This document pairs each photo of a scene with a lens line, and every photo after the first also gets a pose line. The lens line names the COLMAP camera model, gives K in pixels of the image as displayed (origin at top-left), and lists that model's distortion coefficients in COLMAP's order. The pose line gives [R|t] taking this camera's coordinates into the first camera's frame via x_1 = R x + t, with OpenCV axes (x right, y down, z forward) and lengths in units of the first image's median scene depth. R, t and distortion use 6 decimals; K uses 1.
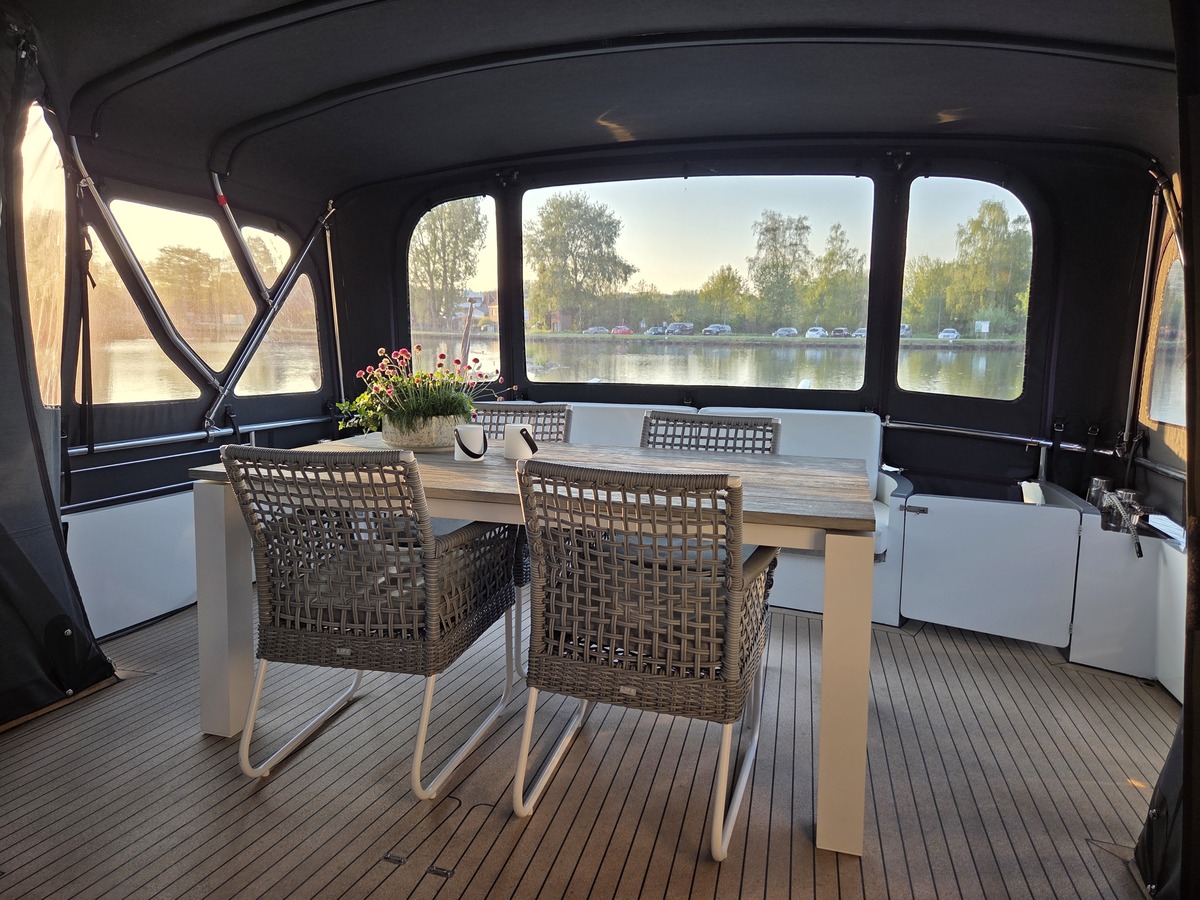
lens RADIAL K [[804.0, 0, 602.9], [0, 804.0, 416.6], [0, 0, 1]] dist [0.054585, -0.031851]
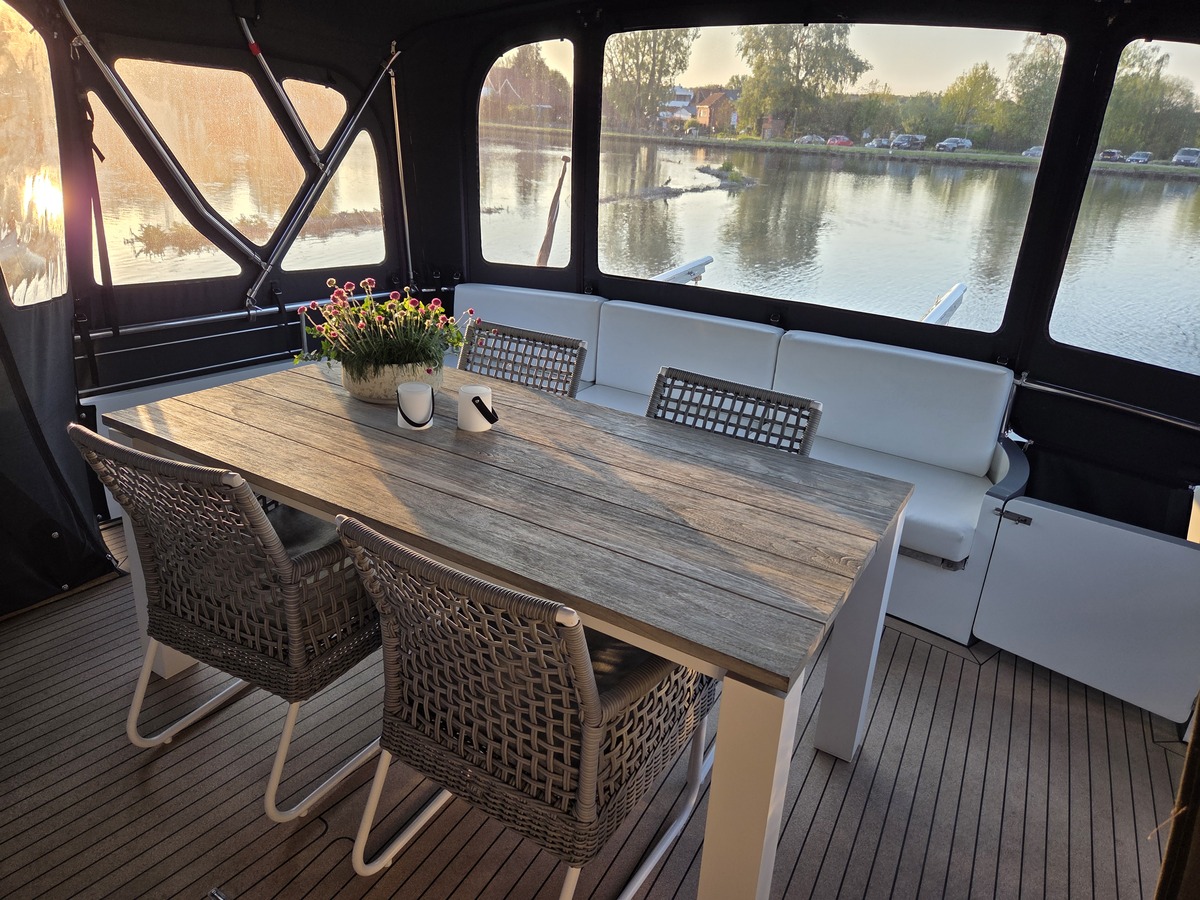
lens RADIAL K [[804.0, 0, 602.9], [0, 804.0, 416.6], [0, 0, 1]] dist [0.054585, -0.031851]
pose [[0.965315, 0.128008, -0.227553, 0.149440], [-0.071027, 0.967443, 0.242918, -0.120643], [0.251240, -0.218330, 0.942980, 0.167493]]
